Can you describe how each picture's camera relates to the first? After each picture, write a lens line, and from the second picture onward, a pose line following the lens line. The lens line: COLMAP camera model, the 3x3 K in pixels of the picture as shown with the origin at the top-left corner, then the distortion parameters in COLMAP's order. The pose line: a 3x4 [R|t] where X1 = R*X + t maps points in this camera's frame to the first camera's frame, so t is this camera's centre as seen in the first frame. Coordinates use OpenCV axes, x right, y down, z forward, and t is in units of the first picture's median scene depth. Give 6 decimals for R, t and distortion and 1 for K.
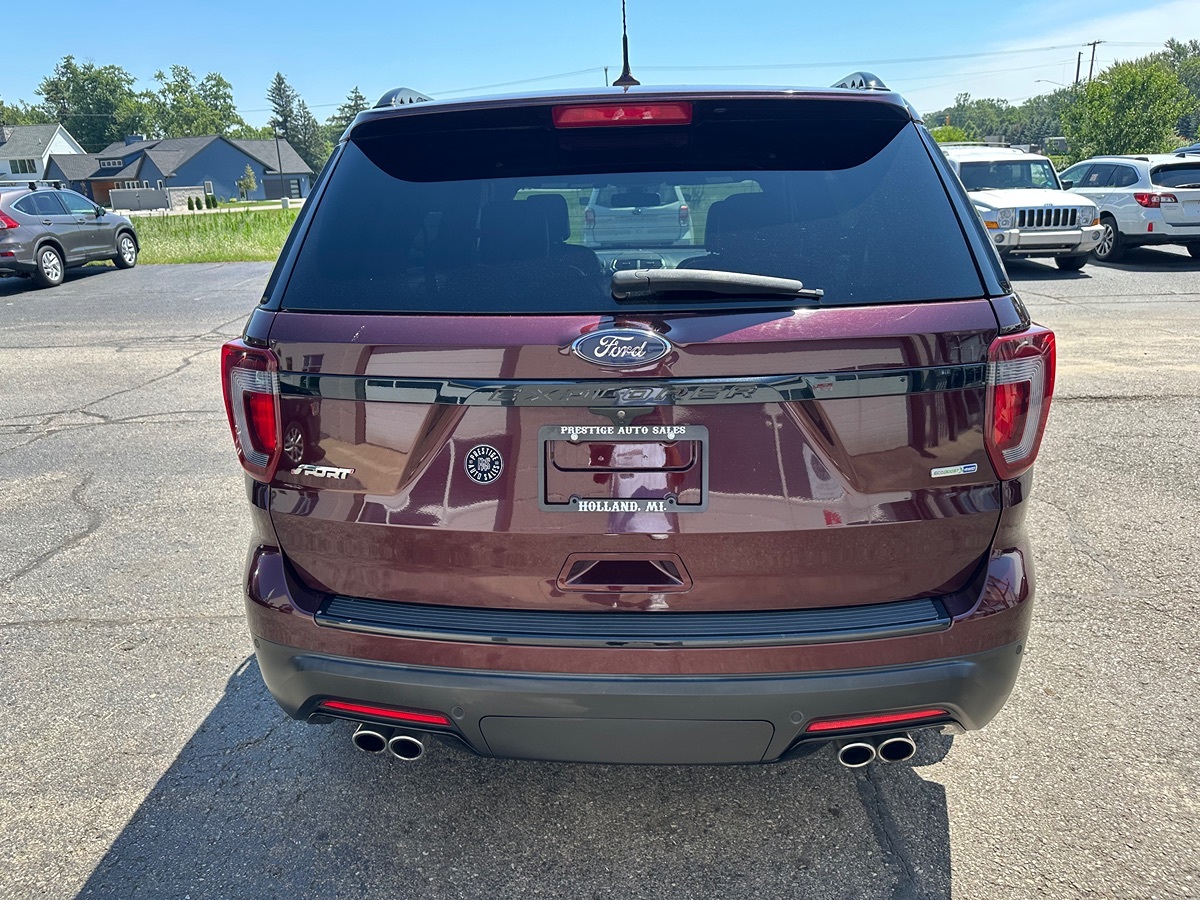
lens RADIAL K [[860.8, 0, 590.8], [0, 860.8, 447.7], [0, 0, 1]] dist [0.004884, -0.007686]
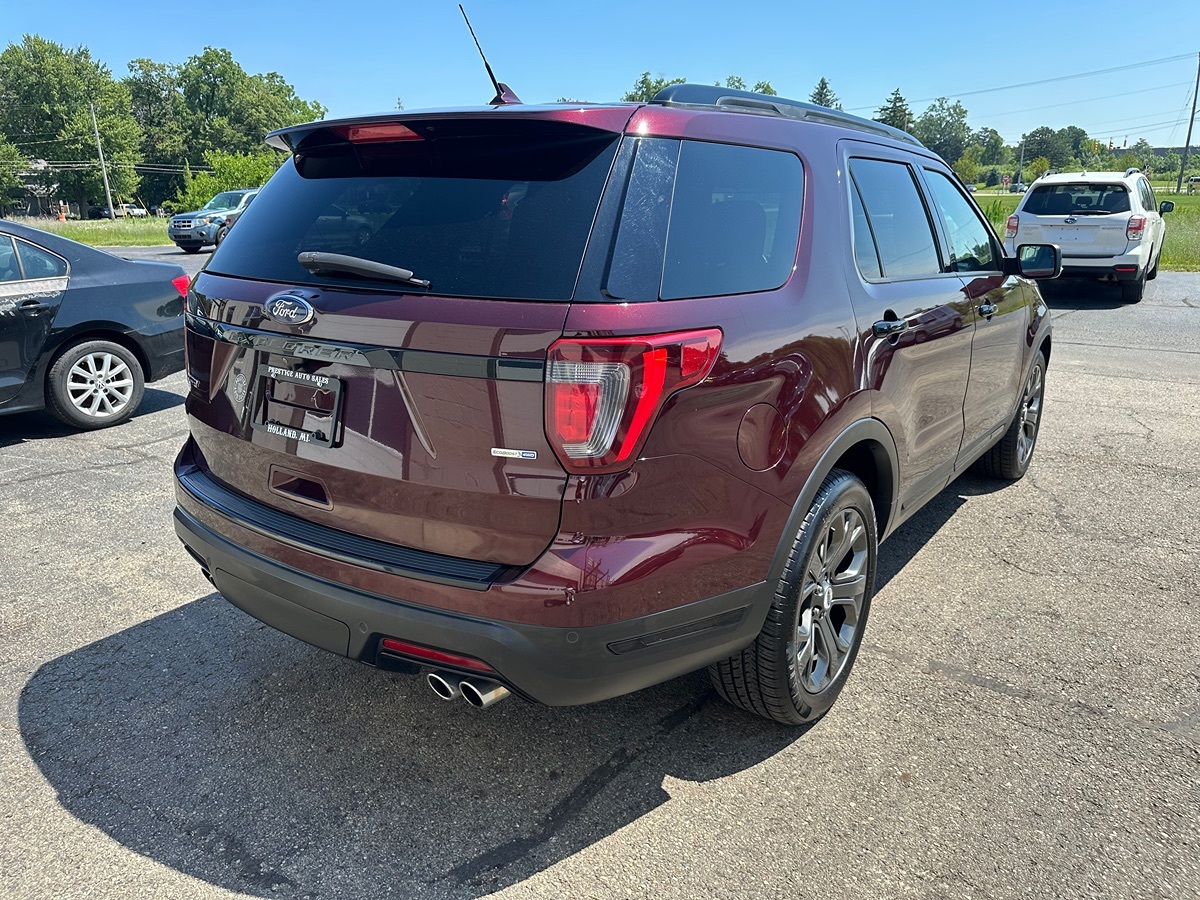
lens RADIAL K [[860.8, 0, 601.9], [0, 860.8, 448.7], [0, 0, 1]] dist [0.004884, -0.007686]
pose [[0.835379, 0.174288, -0.521311, 0.773785], [-0.174951, 0.983386, 0.048421, -0.037455], [0.521089, 0.050753, 0.851992, 0.089583]]
